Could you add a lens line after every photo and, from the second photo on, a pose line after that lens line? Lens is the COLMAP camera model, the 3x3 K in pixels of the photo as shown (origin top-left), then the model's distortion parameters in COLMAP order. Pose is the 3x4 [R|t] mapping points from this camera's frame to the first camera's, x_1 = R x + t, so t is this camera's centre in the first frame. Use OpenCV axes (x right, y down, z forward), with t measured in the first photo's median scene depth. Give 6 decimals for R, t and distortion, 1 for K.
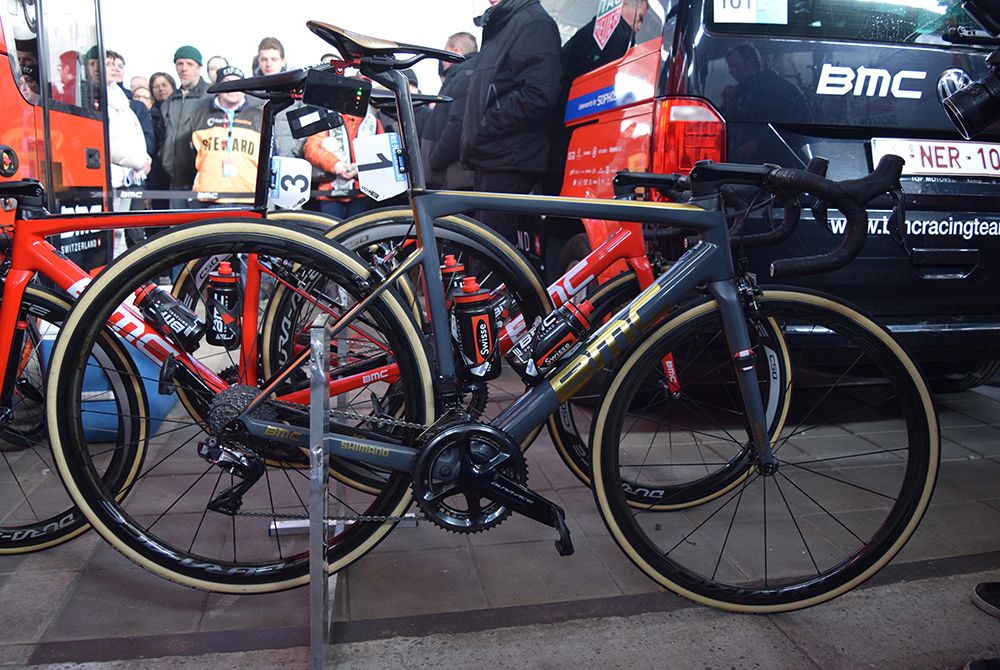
lens RADIAL K [[819.8, 0, 506.8], [0, 819.8, 313.6], [0, 0, 1]] dist [-0.105919, -0.000148]
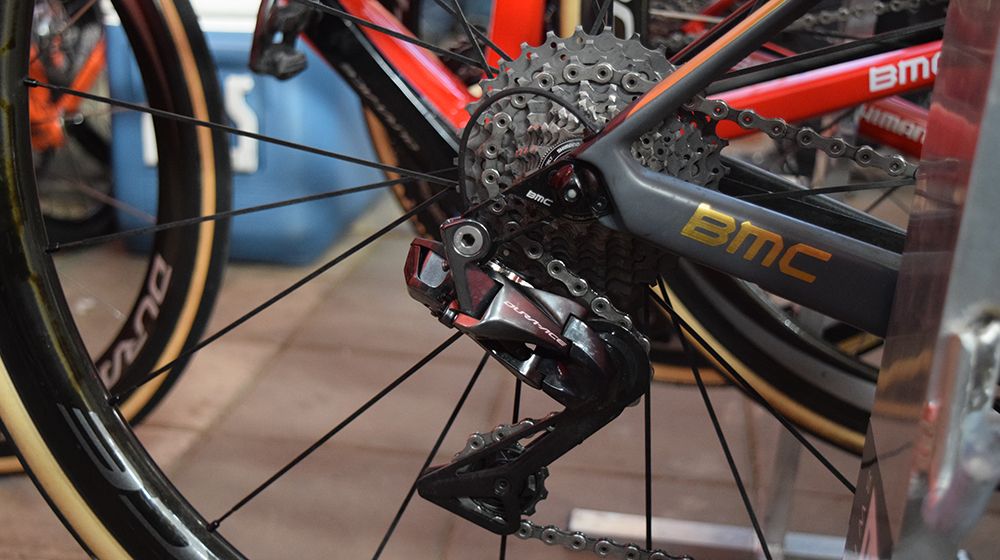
lens RADIAL K [[1378.6, 0, 502.7], [0, 1378.6, 280.4], [0, 0, 1]] dist [0.087599, 0.000000]
pose [[0.946640, 0.131124, -0.294415, -0.210498], [-0.098706, 0.987553, 0.122455, 0.108618], [0.306807, -0.086860, 0.947800, 0.553743]]
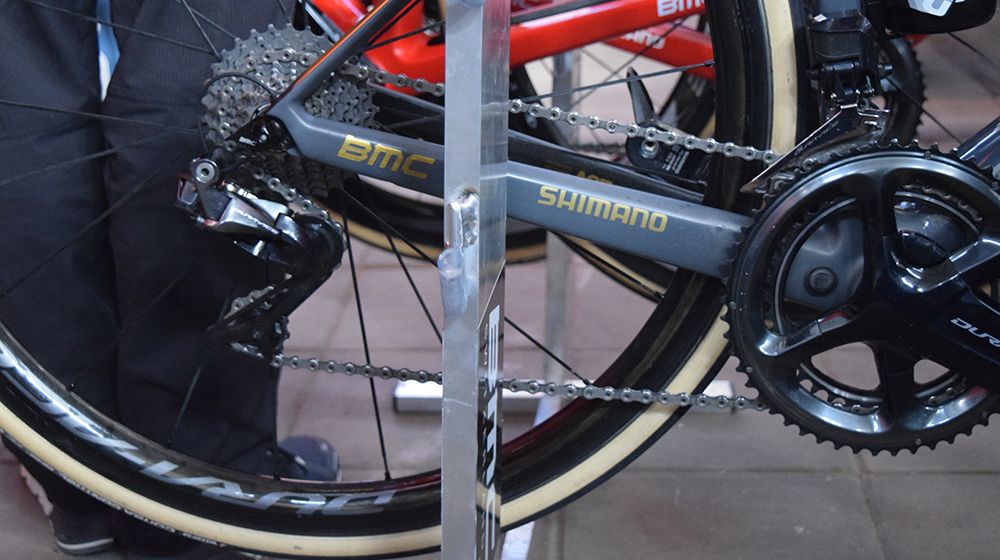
lens RADIAL K [[1554.0, 0, 475.8], [0, 1554.0, 214.8], [0, 0, 1]] dist [-0.032801, 0.000000]
pose [[0.961786, 0.047009, -0.269738, -0.037948], [-0.008276, 0.989692, 0.142970, 0.066351], [0.273679, -0.135274, 0.952261, 0.301728]]
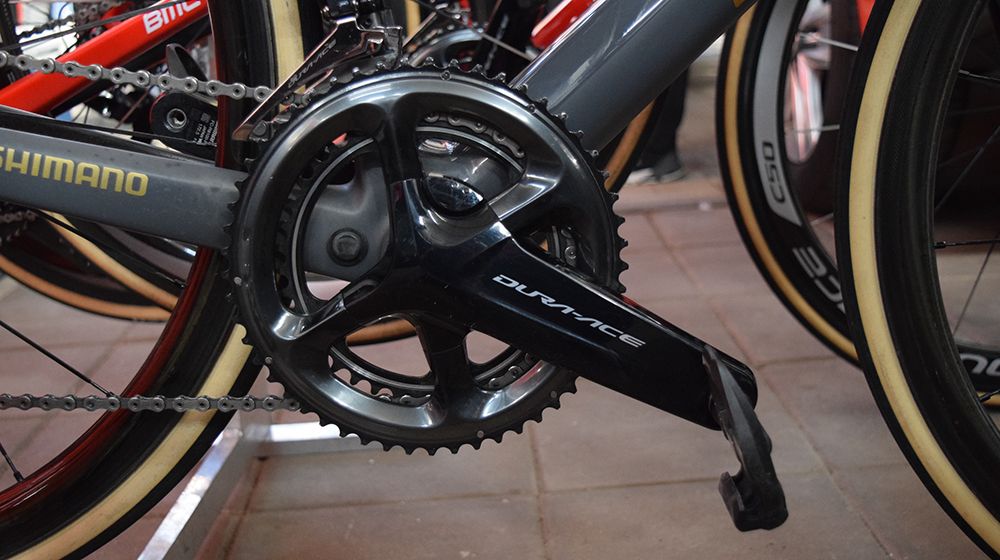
lens RADIAL K [[1156.9, 0, 498.1], [0, 1156.9, 283.9], [0, 0, 1]] dist [-0.076036, 0.000000]
pose [[0.983342, -0.024001, -0.180174, 0.056071], [0.042267, 0.994265, 0.098234, 0.167446], [0.176783, -0.104213, 0.978717, 0.590457]]
